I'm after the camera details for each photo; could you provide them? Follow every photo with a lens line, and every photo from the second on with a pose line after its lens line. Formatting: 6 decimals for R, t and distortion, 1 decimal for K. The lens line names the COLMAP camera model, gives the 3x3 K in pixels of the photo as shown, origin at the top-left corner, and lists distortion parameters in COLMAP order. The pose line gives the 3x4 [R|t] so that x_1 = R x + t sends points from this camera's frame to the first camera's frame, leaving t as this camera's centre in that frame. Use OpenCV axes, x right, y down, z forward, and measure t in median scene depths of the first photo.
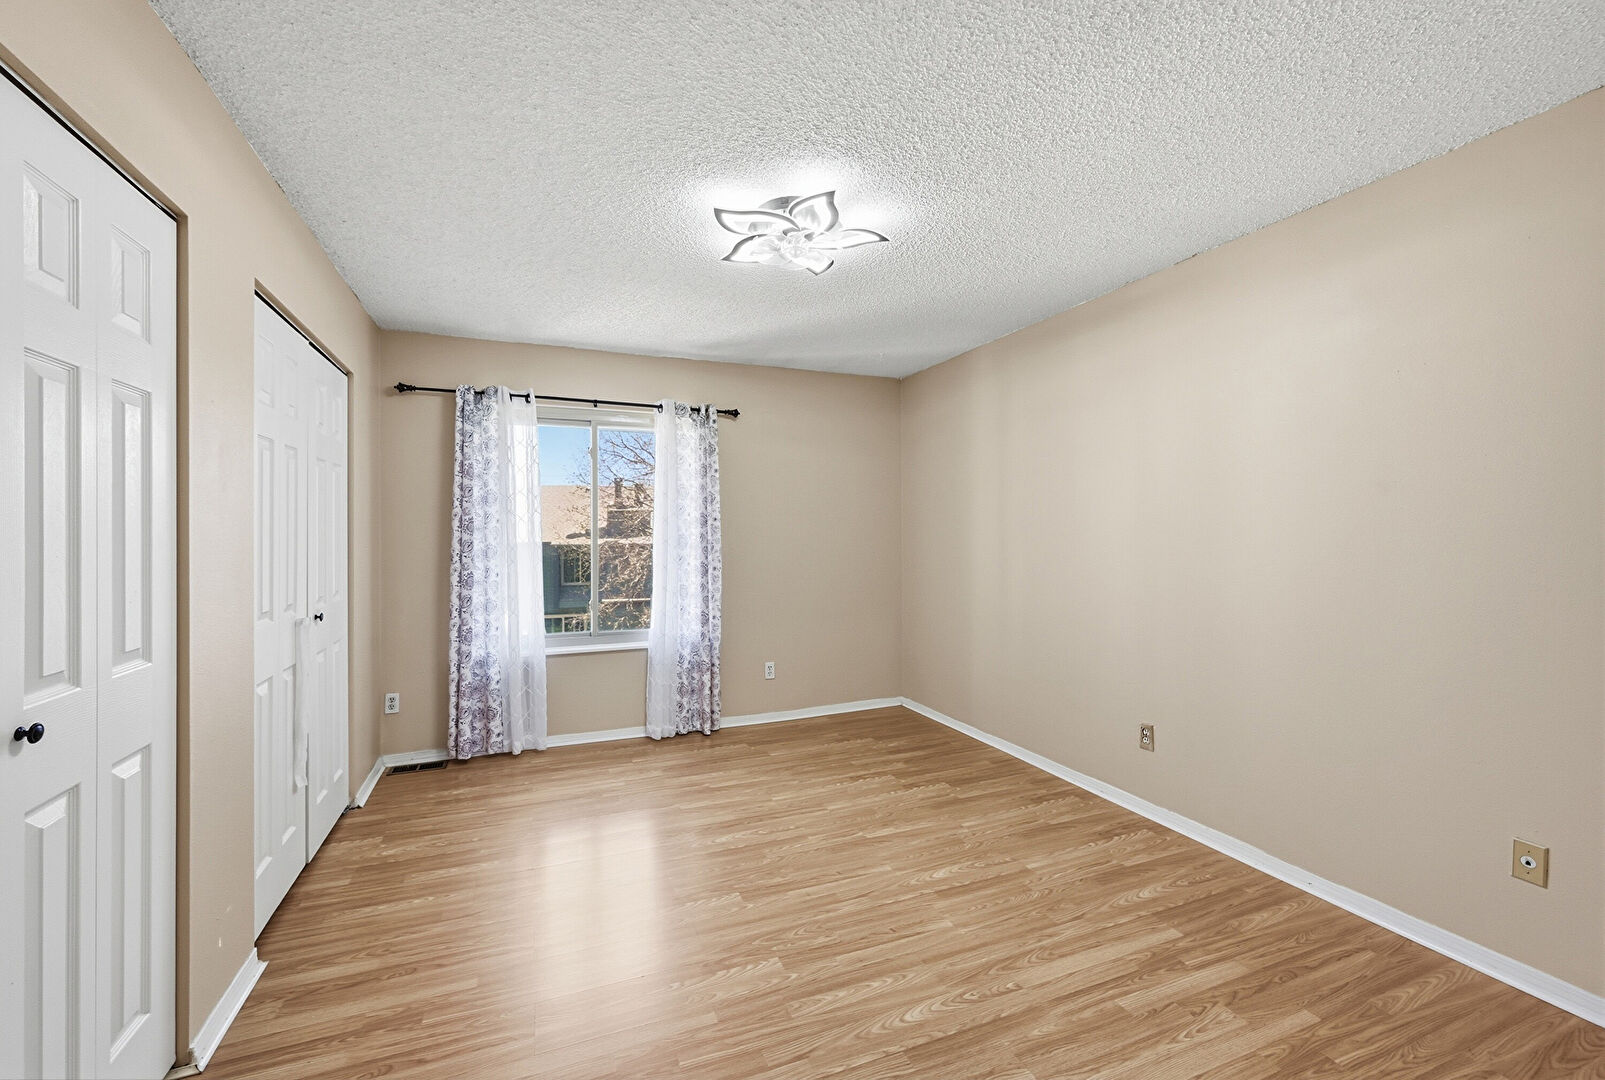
lens RADIAL K [[659.0, 0, 795.2], [0, 659.0, 529.5], [0, 0, 1]] dist [0.002437, 0.000190]
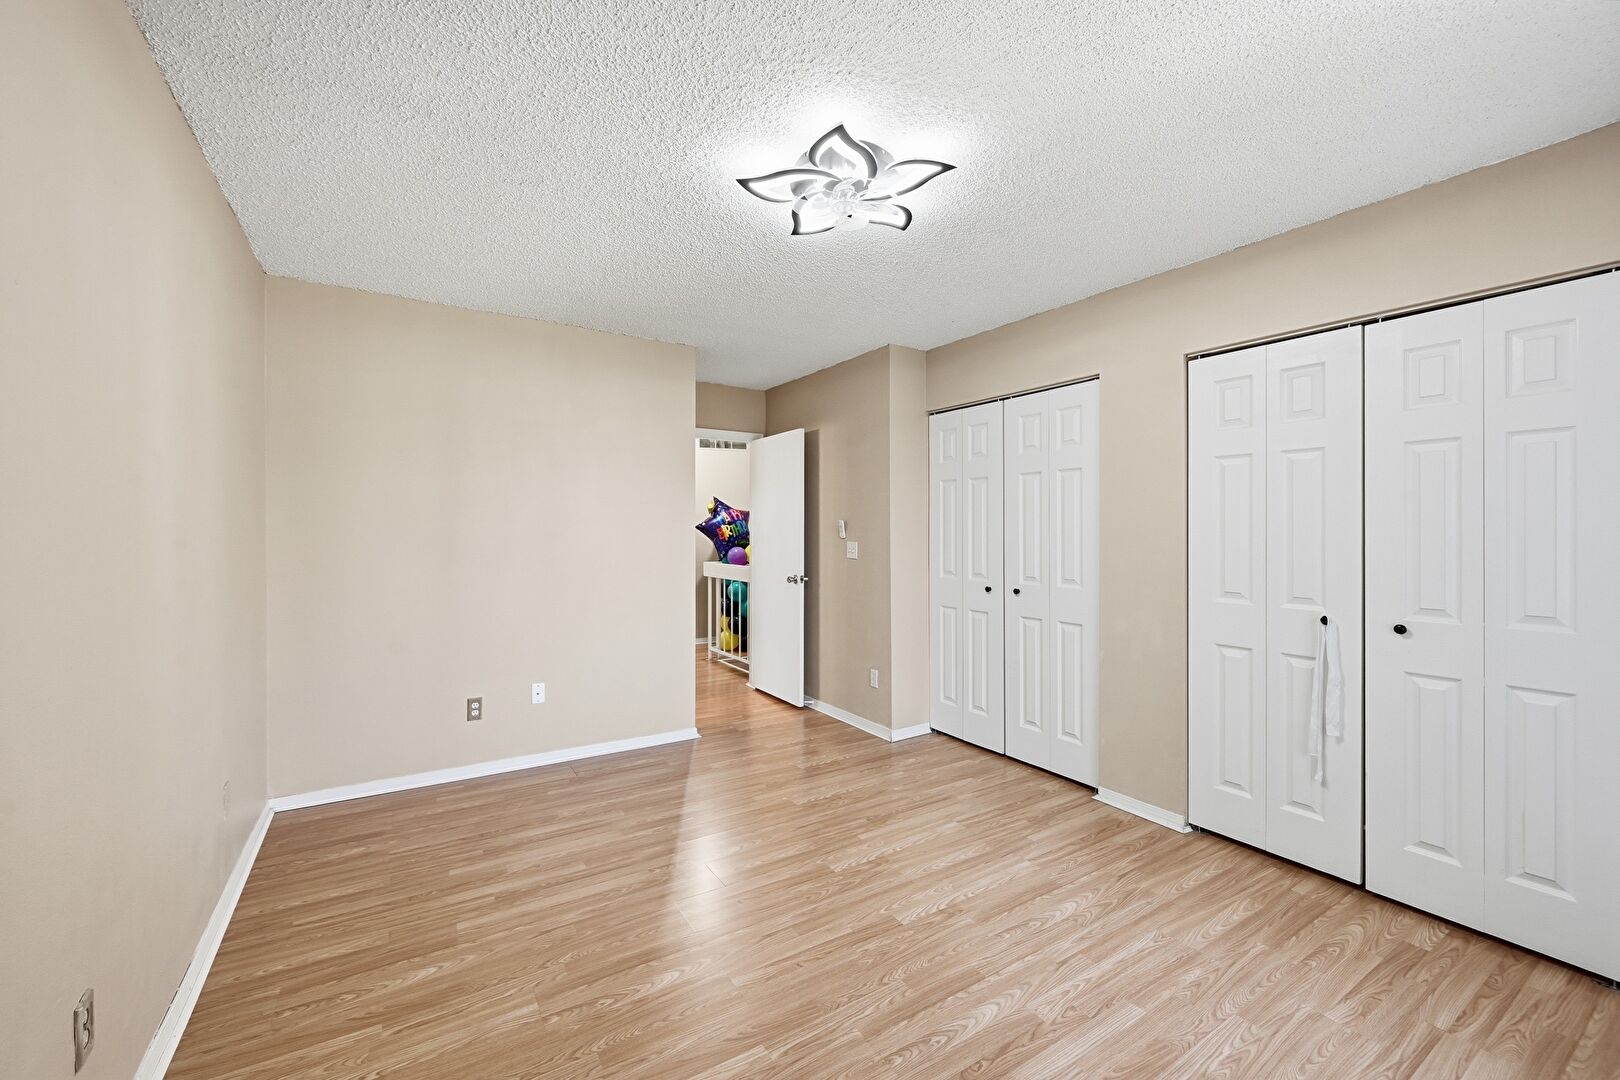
lens RADIAL K [[638.3, 0, 813.5], [0, 638.3, 534.2], [0, 0, 1]] dist [0.000111, 0.000173]
pose [[-0.983240, 0.000891, -0.182312, 0.185563], [0.001119, 0.999999, -0.001145, 0.008915], [0.182311, -0.001330, -0.983240, 1.726457]]
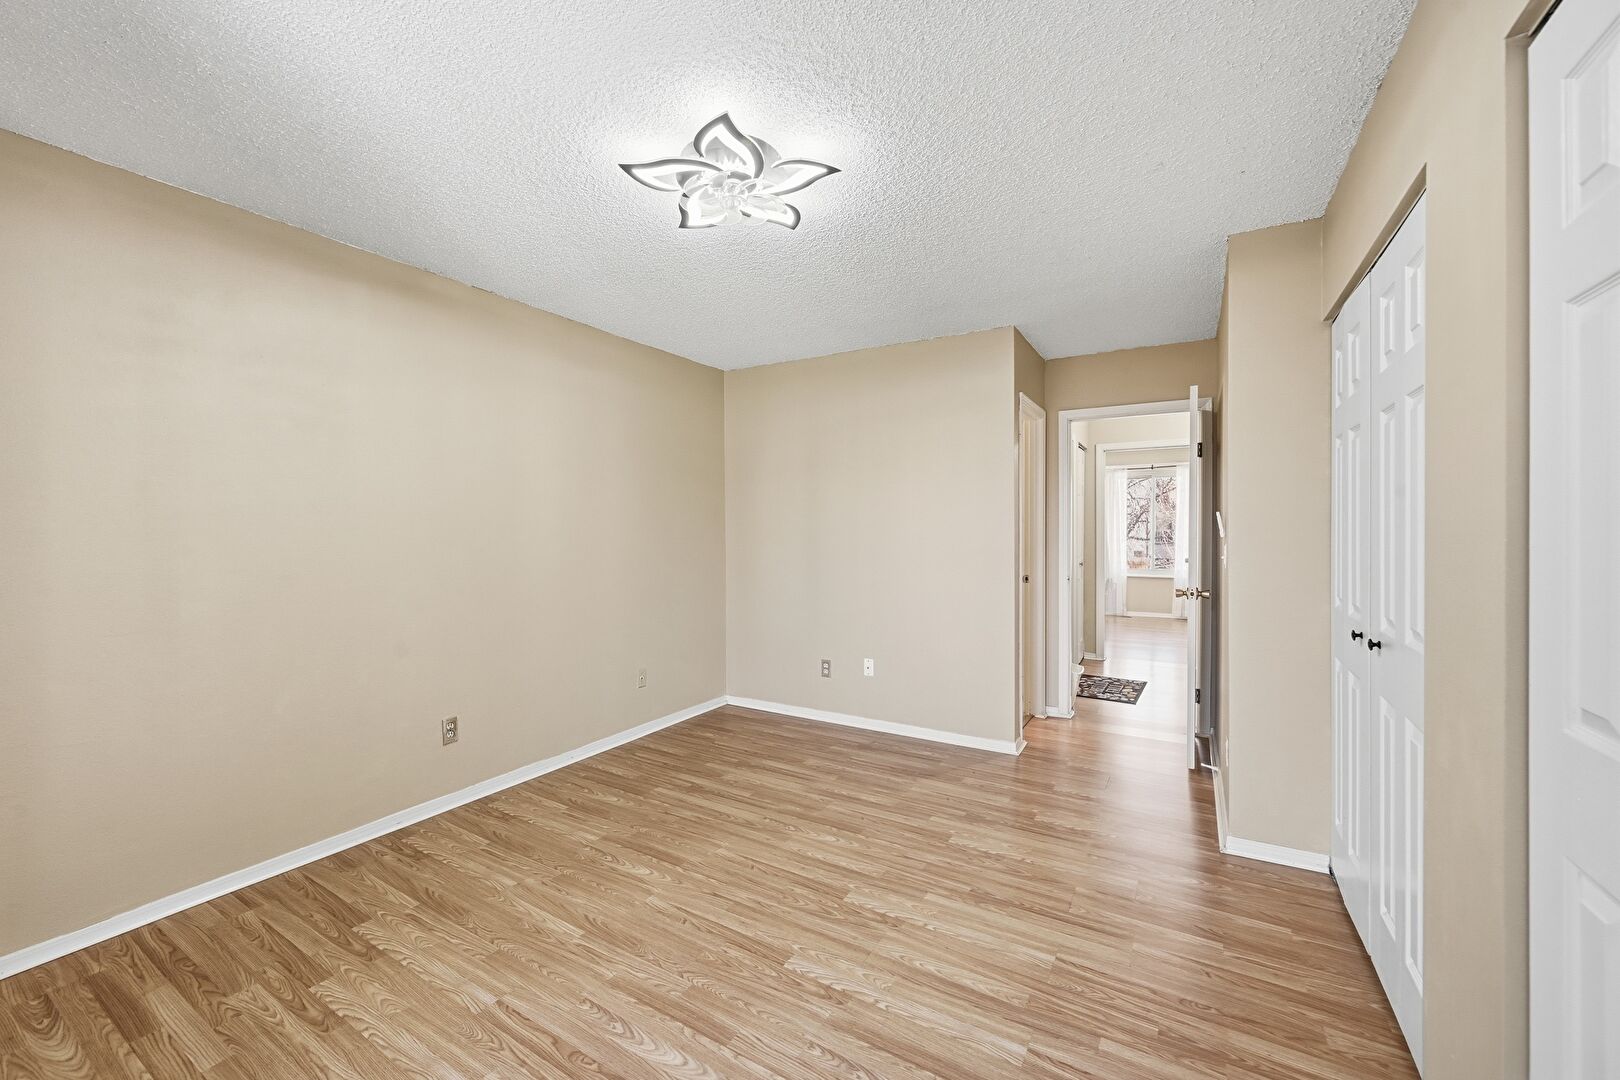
lens RADIAL K [[638.3, 0, 807.9], [0, 638.3, 540.6], [0, 0, 1]] dist [0.000111, 0.000173]
pose [[-0.606915, -0.008576, 0.794720, -0.682020], [-0.000536, 0.999946, 0.010382, 0.012660], [-0.794766, 0.005875, -0.606887, 1.357541]]
